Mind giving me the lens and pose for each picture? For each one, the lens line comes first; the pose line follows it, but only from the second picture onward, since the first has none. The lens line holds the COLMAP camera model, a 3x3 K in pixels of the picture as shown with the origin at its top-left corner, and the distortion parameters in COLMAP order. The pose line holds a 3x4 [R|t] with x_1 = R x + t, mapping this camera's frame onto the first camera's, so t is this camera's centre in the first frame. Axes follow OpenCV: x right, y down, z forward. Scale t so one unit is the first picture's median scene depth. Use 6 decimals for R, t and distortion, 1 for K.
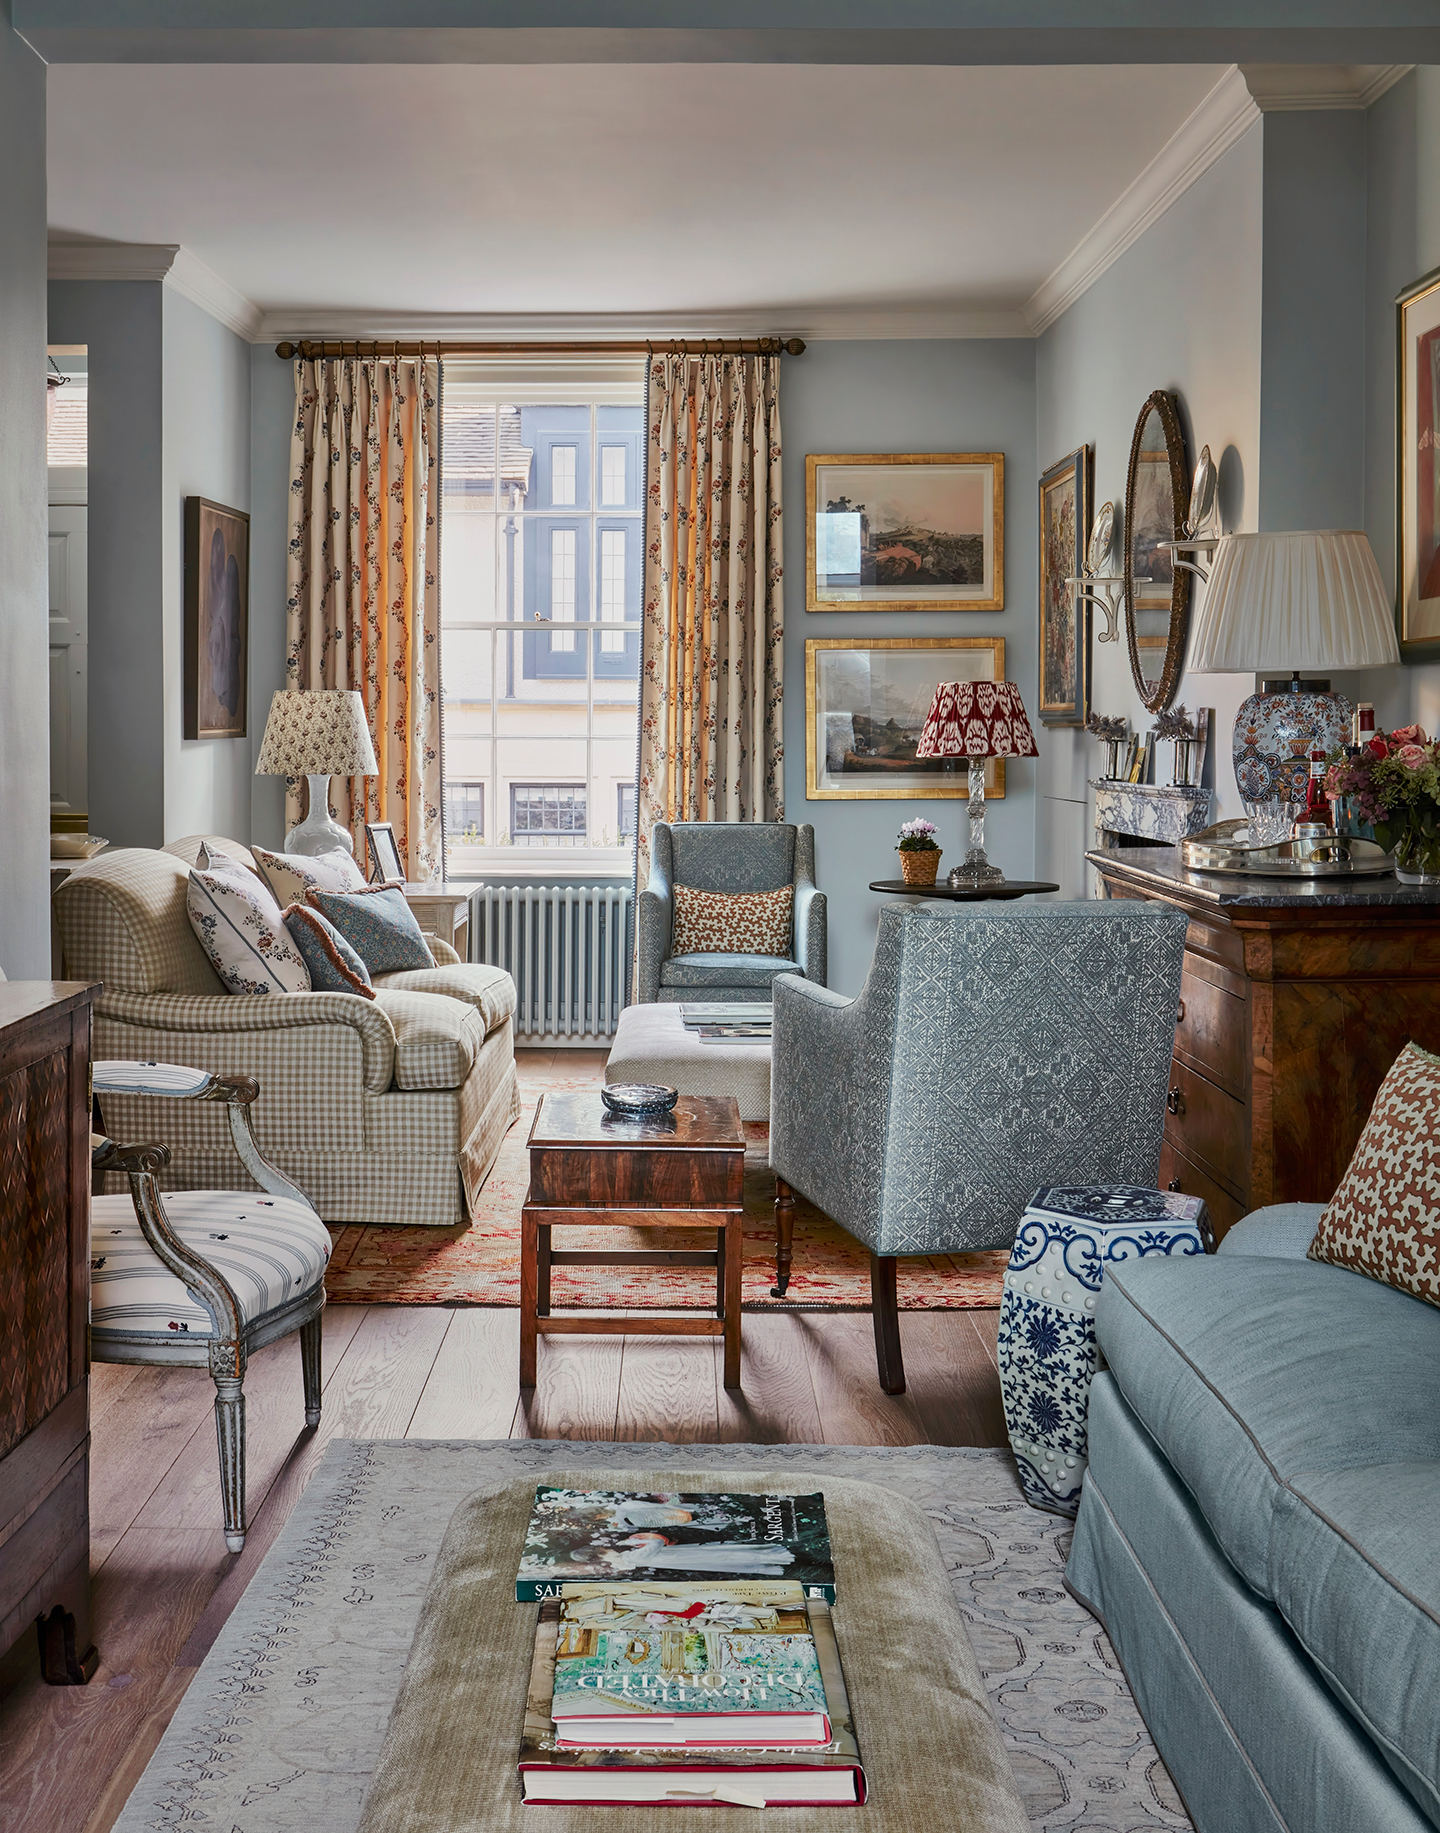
lens RADIAL K [[2347.2, 0, 720.0], [0, 2347.2, 916.5], [0, 0, 1]] dist [-0.000239, 0.000760]
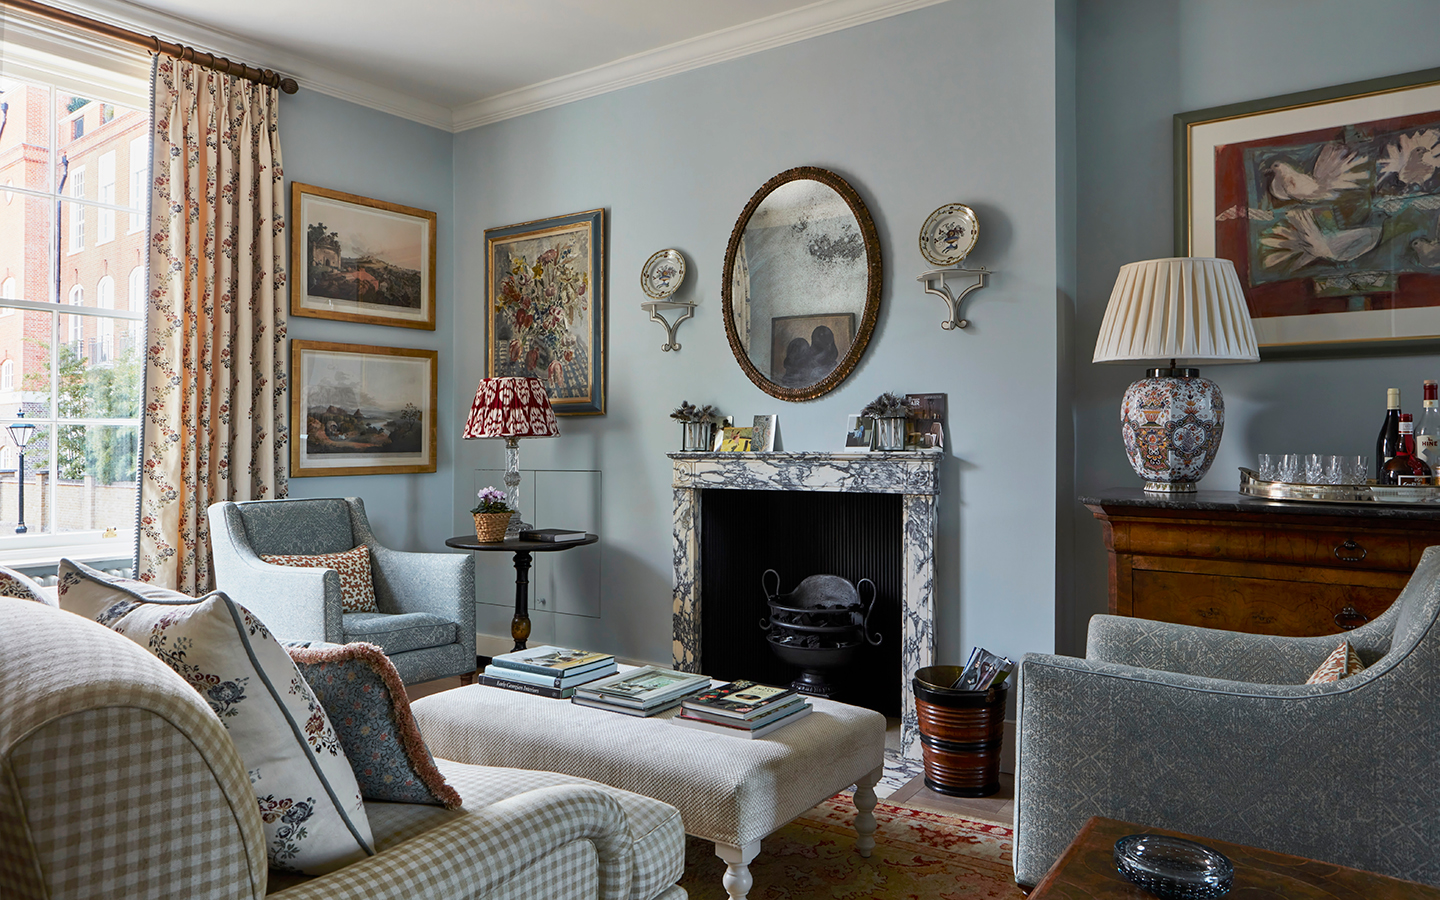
lens RADIAL K [[971.7, 0, 720.0], [0, 971.7, 450.0], [0, 0, 1]] dist [0.000459, -0.002558]
pose [[0.573629, -0.004364, 0.819104, -0.239005], [0.068654, 0.996723, -0.042770, -0.028984], [-0.816233, 0.080769, 0.572049, 0.566888]]
